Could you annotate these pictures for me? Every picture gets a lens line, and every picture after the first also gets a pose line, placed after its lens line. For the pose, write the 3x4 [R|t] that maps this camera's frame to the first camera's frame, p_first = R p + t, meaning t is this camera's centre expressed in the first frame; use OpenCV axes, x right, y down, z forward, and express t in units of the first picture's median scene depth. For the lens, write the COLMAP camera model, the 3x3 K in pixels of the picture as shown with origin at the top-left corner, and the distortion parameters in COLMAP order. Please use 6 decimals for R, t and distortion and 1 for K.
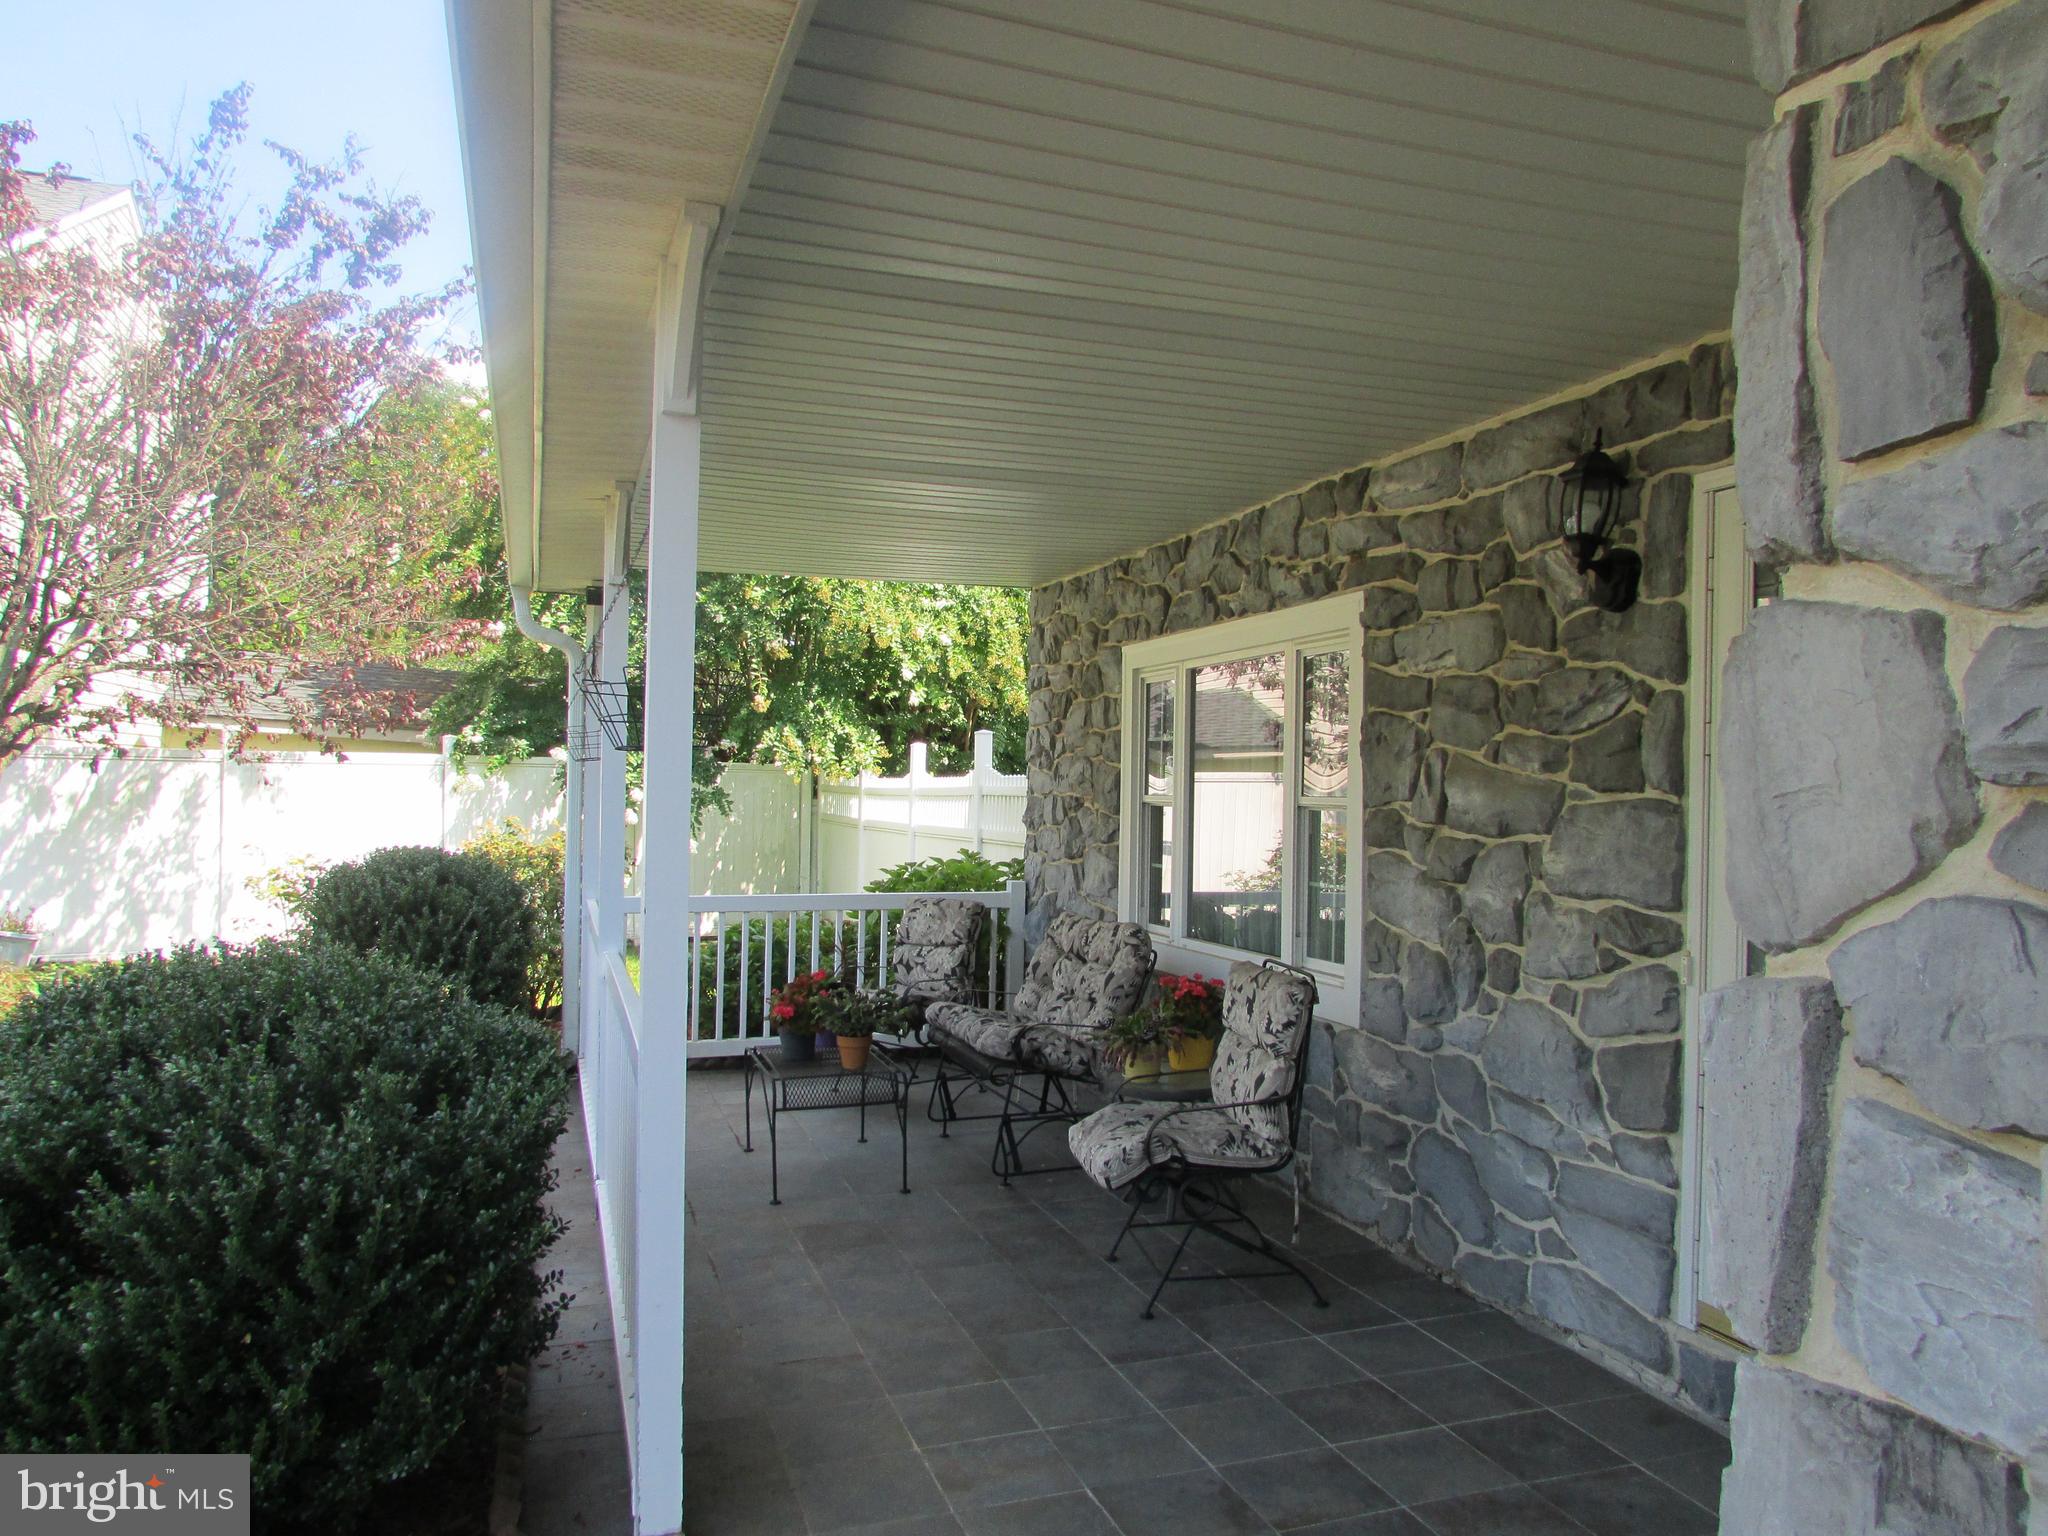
lens RADIAL K [[1464.3, 0, 1024.0], [0, 1464.3, 768.0], [0, 0, 1]] dist [-0.022044, 0.007243]
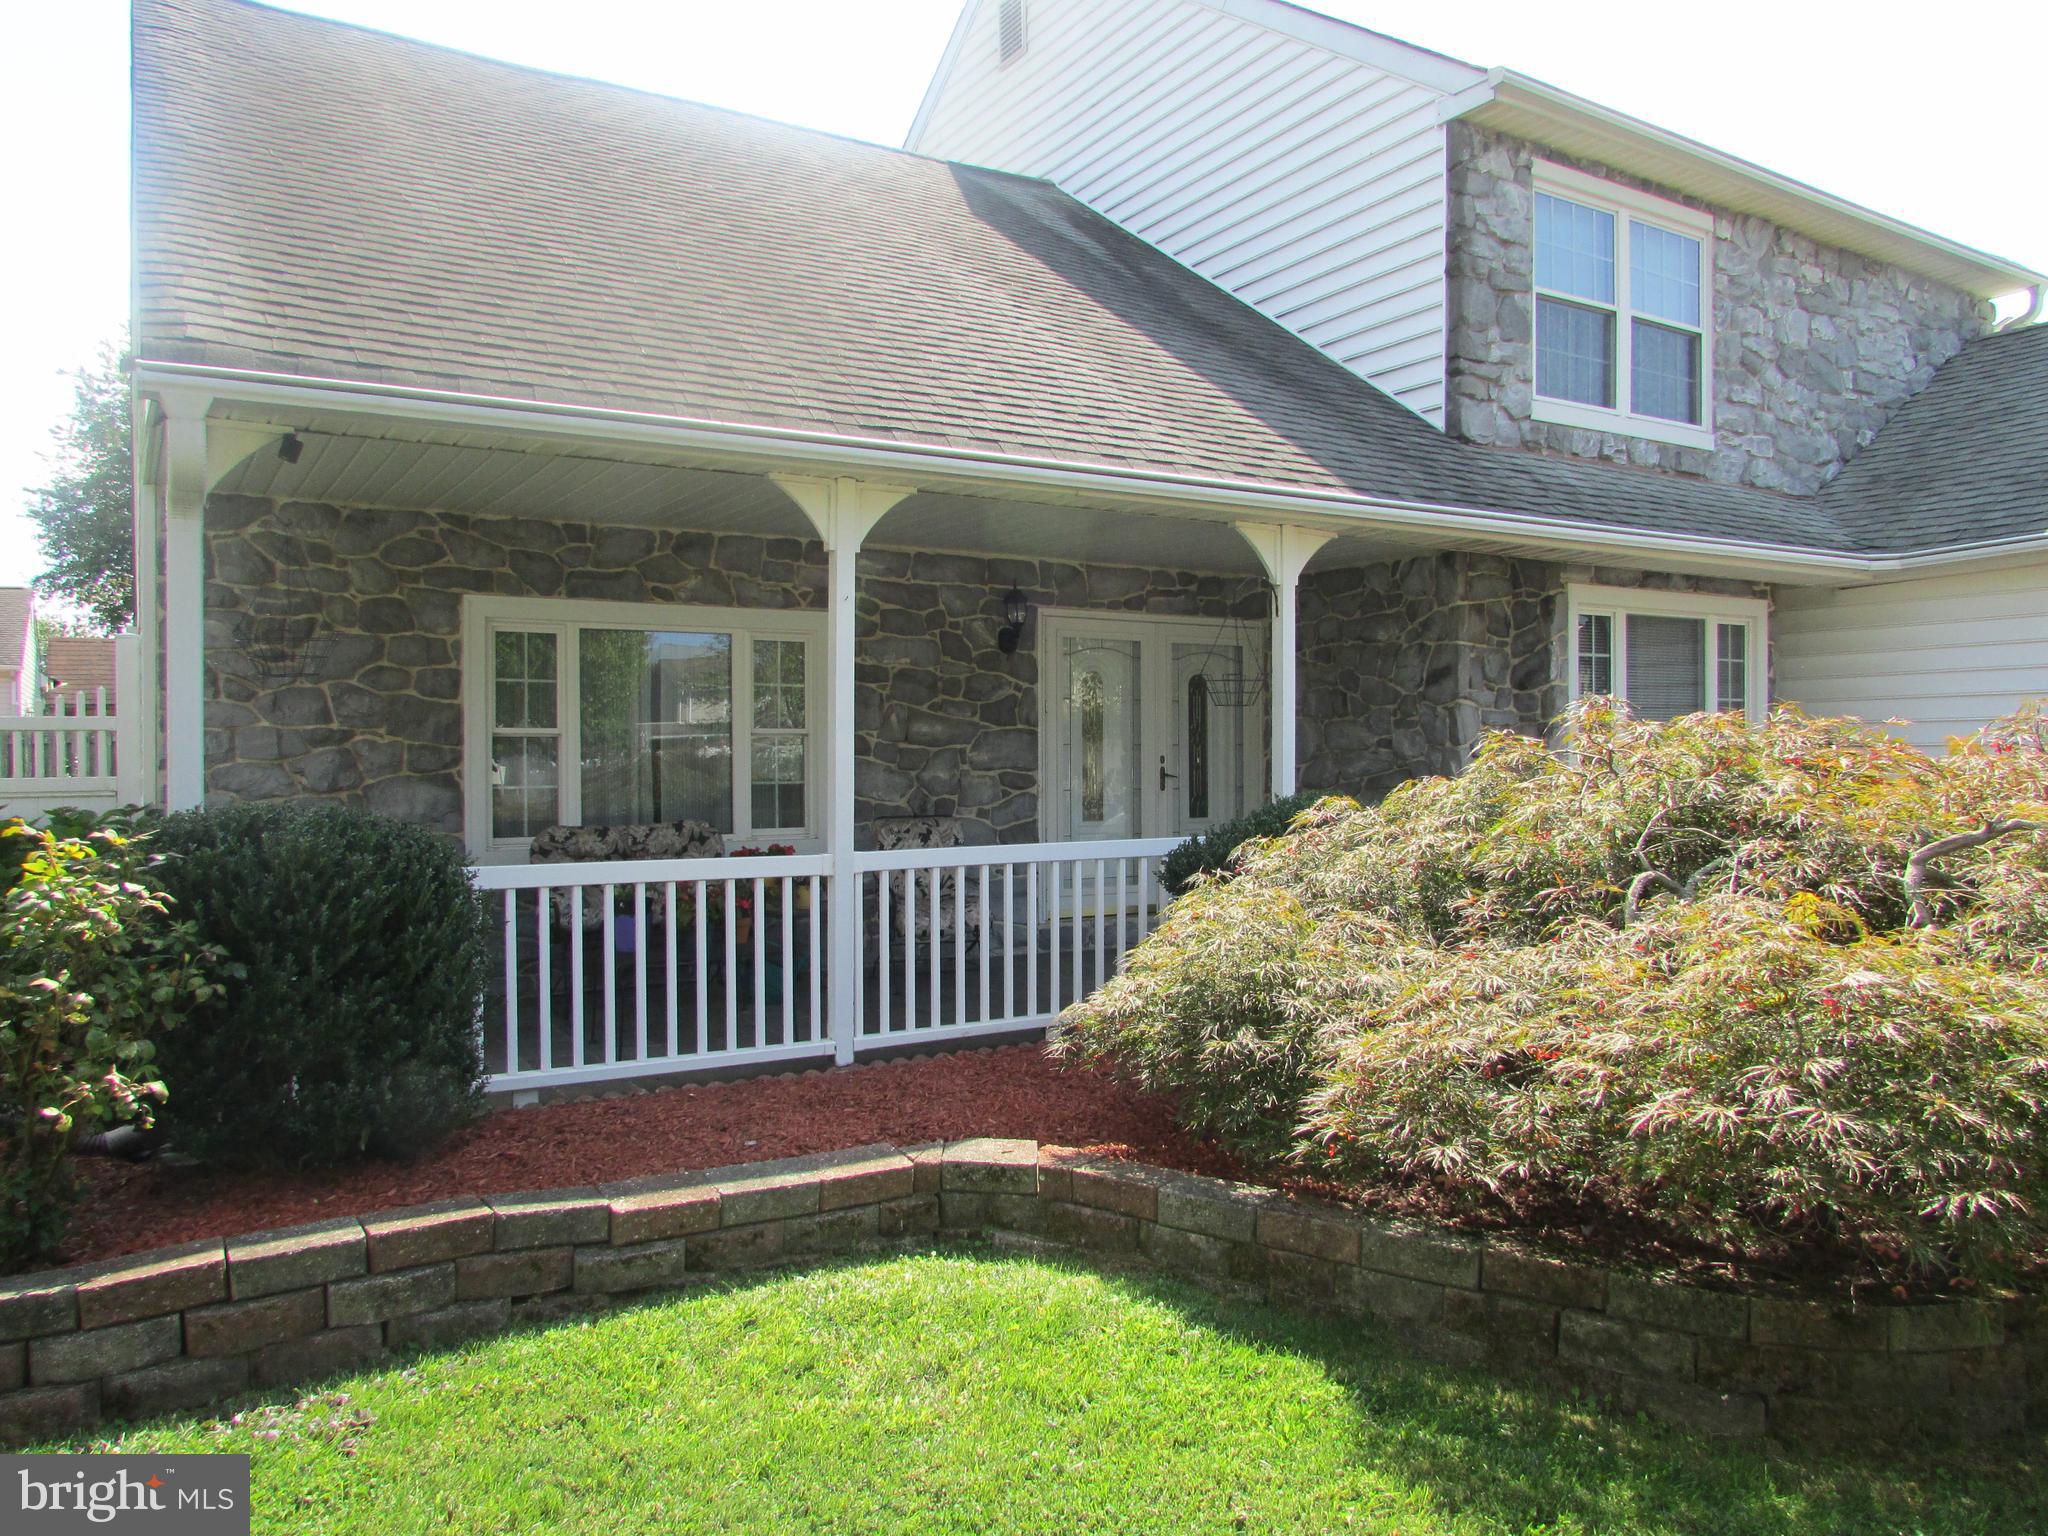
lens RADIAL K [[1418.0, 0, 1013.3], [0, 1418.0, 772.0], [0, 0, 1]] dist [-0.013183, 0.004176]
pose [[-0.202082, -0.027385, 0.978986, -1.774725], [-0.016243, 0.999565, 0.024608, 0.031981], [-0.979234, -0.010929, -0.202439, 1.331734]]
